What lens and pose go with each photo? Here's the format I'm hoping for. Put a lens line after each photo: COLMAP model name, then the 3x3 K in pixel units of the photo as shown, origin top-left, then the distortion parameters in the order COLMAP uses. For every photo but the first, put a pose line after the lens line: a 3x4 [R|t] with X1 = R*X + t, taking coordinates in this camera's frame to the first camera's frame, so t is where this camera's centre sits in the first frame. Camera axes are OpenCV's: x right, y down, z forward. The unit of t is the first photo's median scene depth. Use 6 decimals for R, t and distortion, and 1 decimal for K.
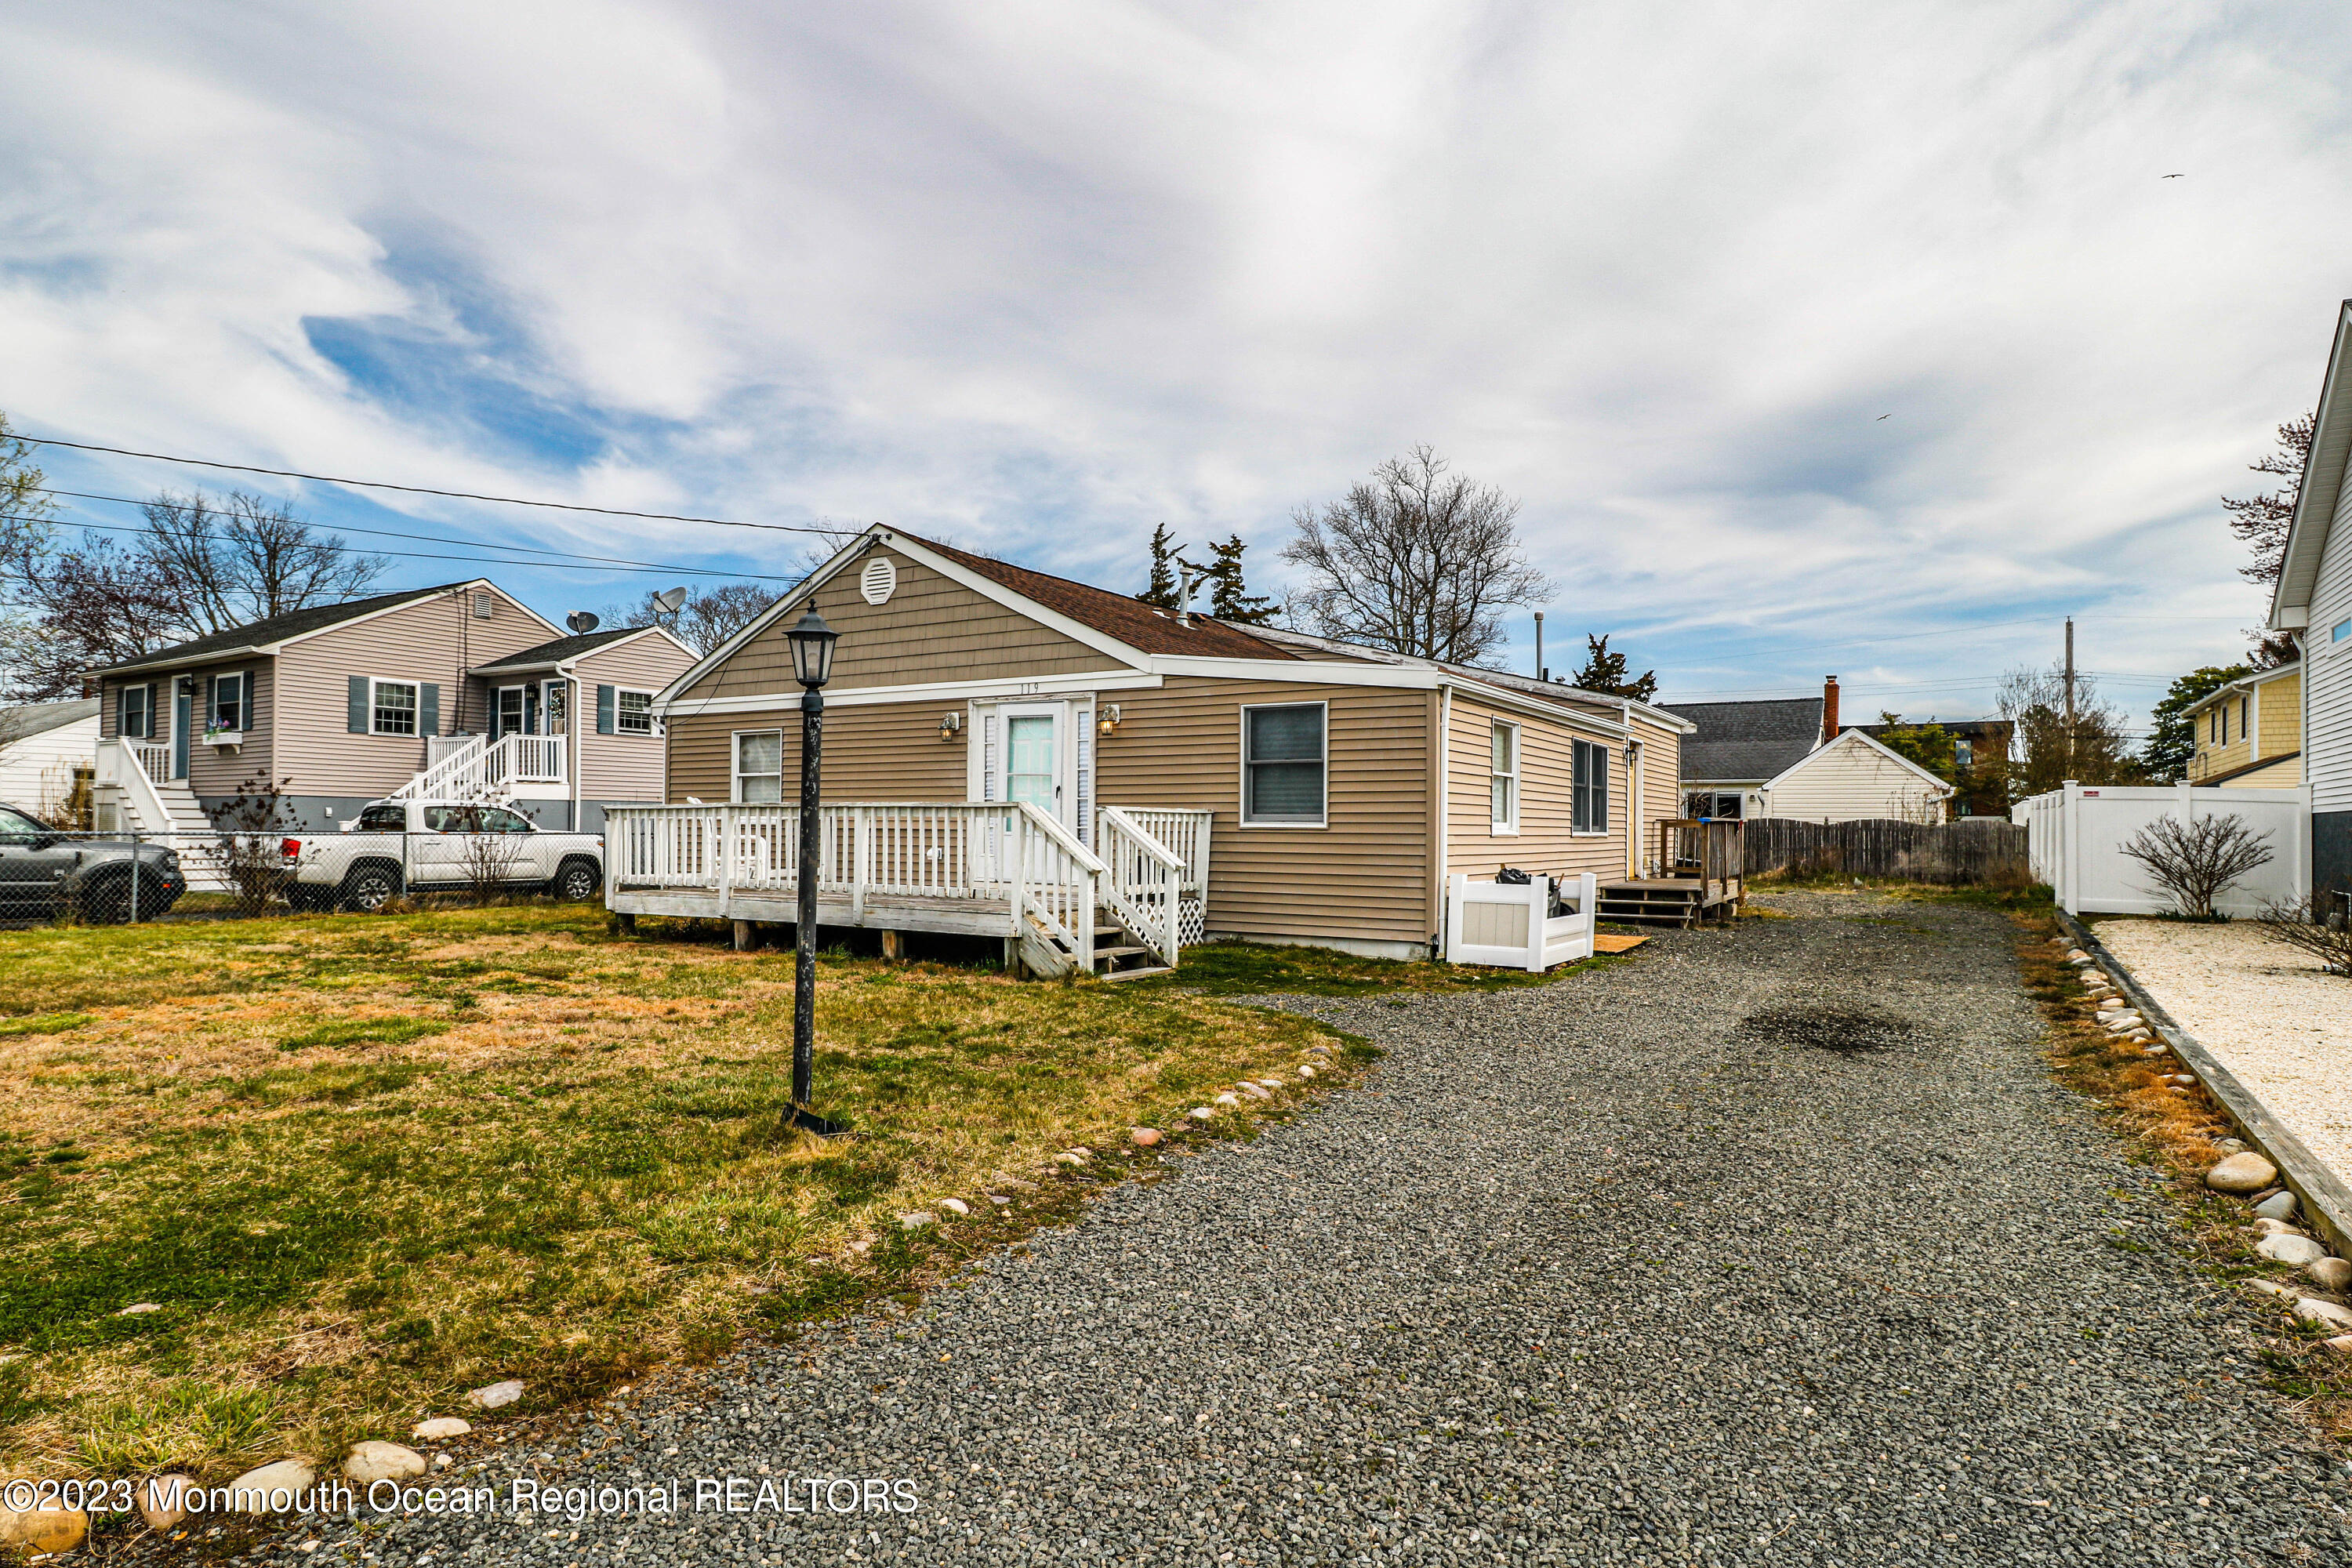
lens RADIAL K [[1301.0, 0, 1199.9], [0, 1301.0, 804.9], [0, 0, 1]] dist [-0.016065, -0.002691]
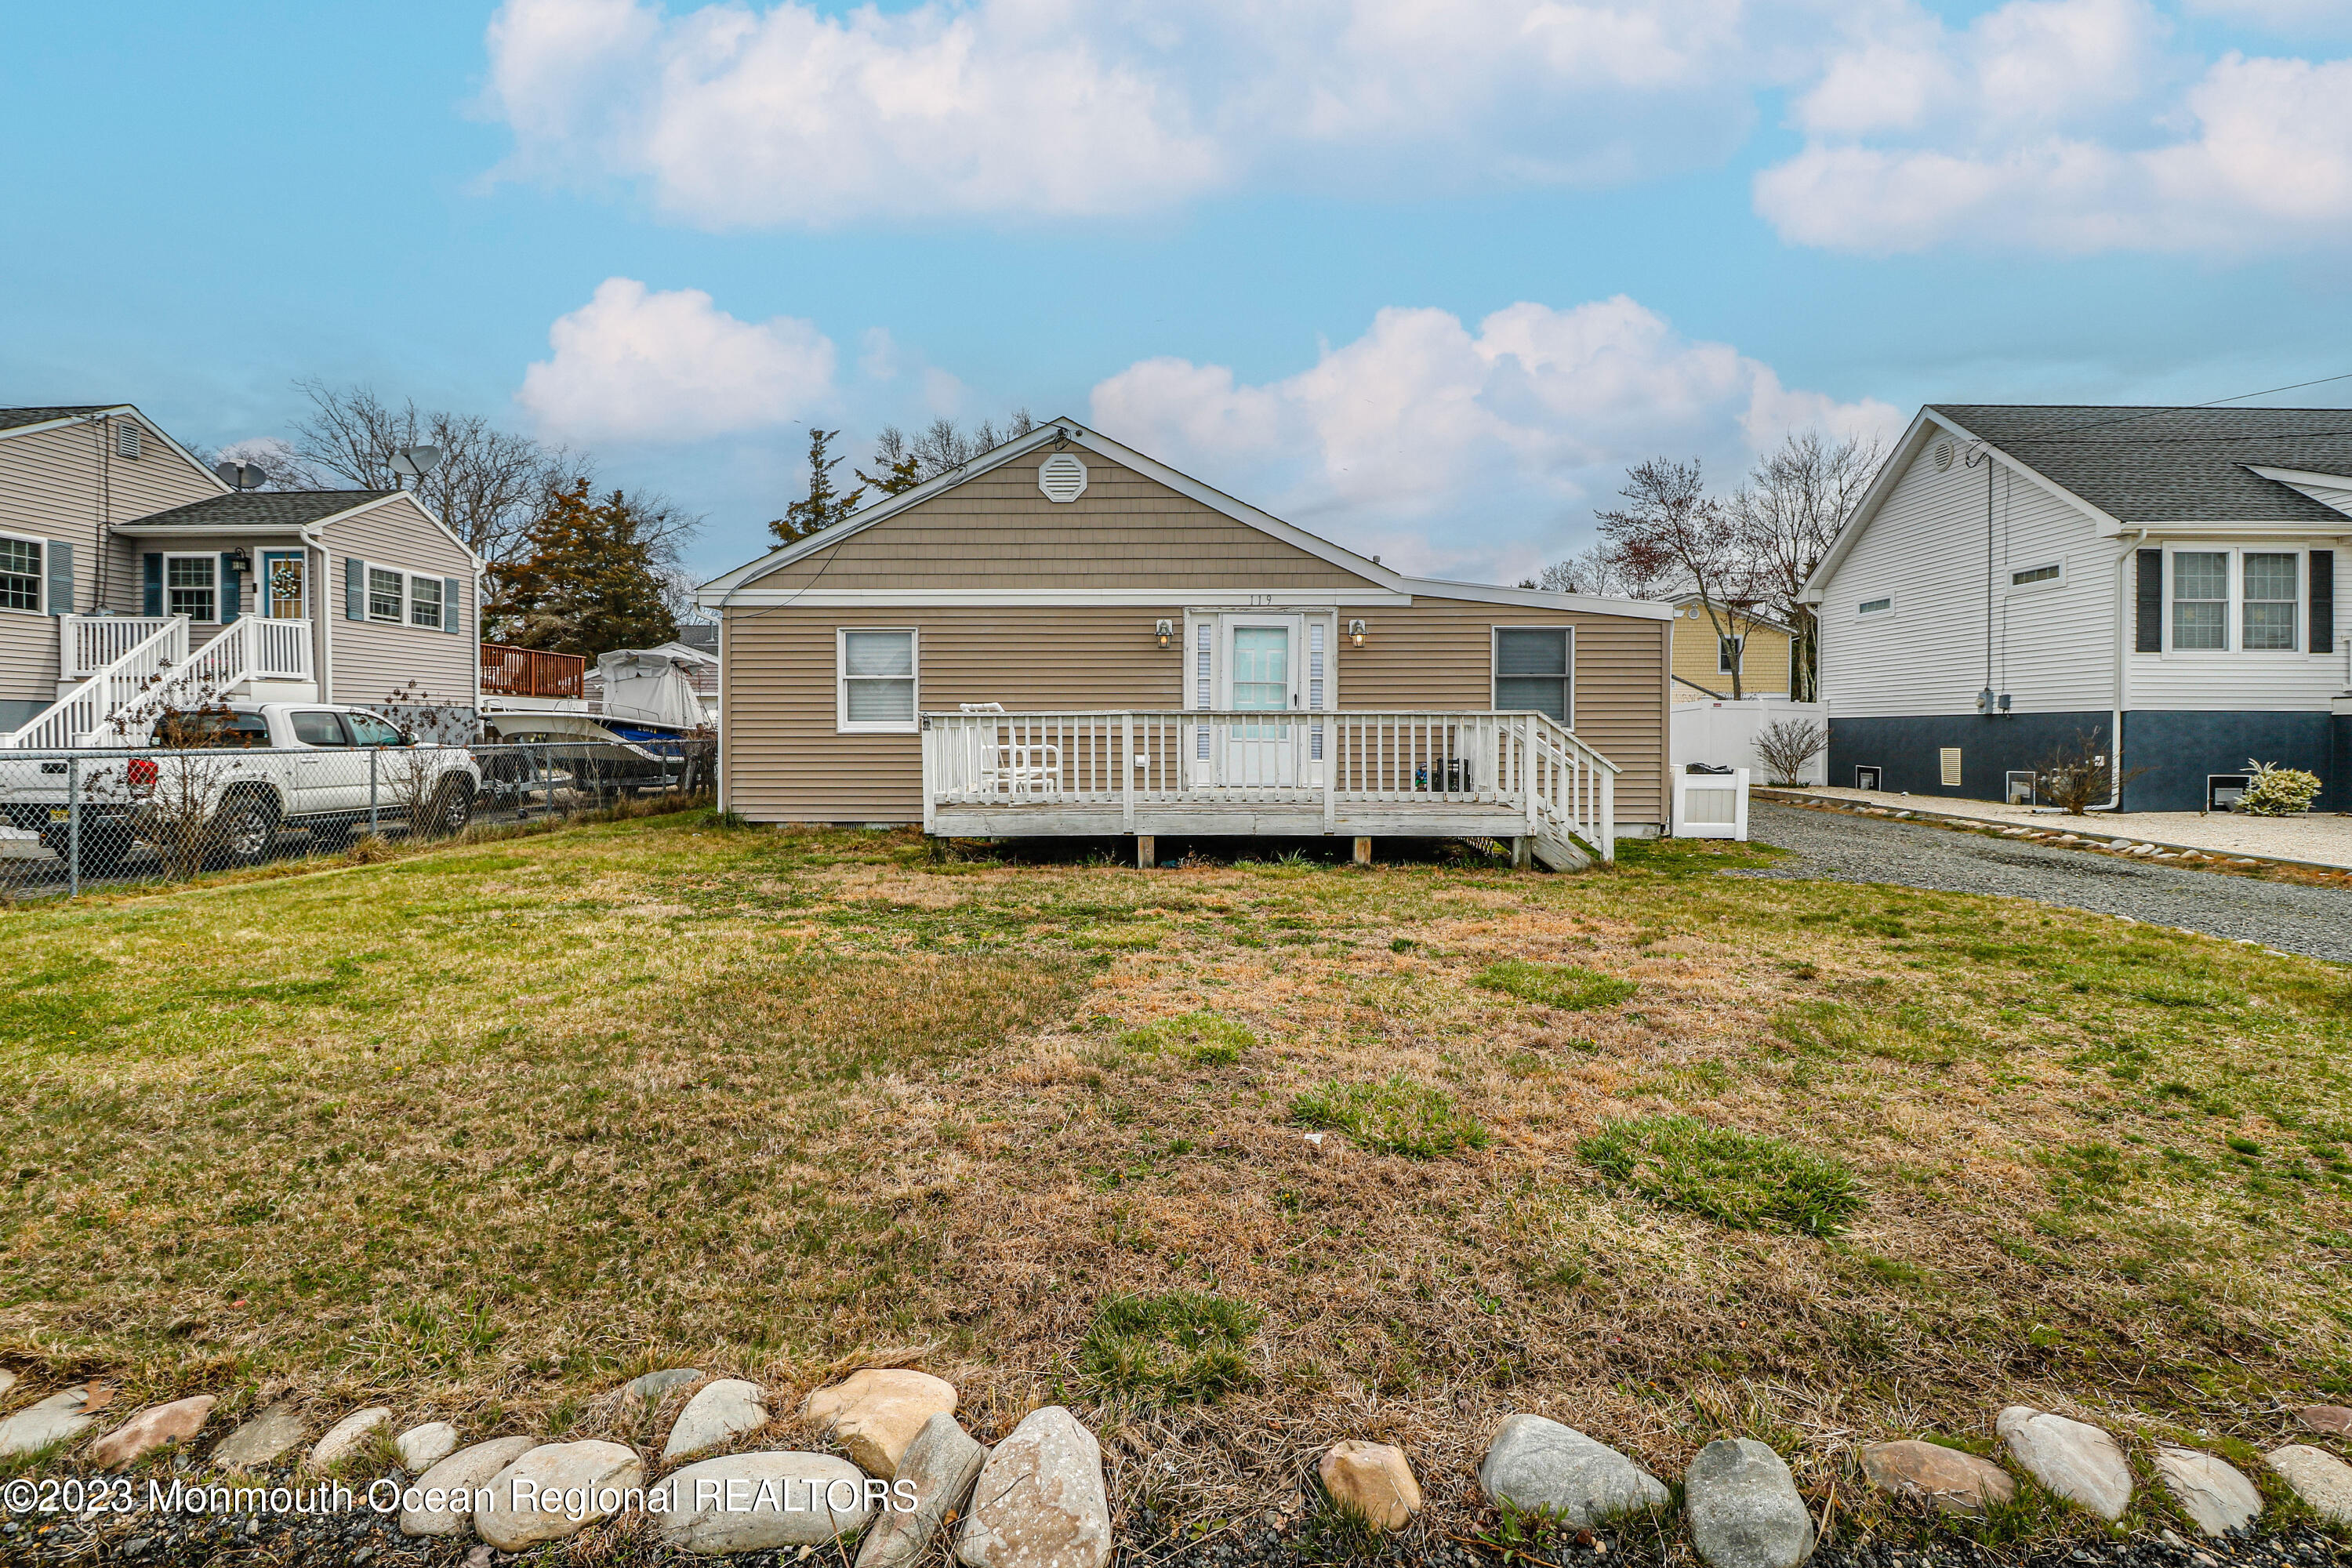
lens RADIAL K [[1110.0, 0, 1205.0], [0, 1110.0, 744.8], [0, 0, 1]] dist [-0.002469, -0.012341]
pose [[0.861627, -0.013480, 0.507363, -0.582031], [-0.002823, 0.999504, 0.031350, -0.001319], [-0.507534, -0.028444, 0.861162, 0.237818]]
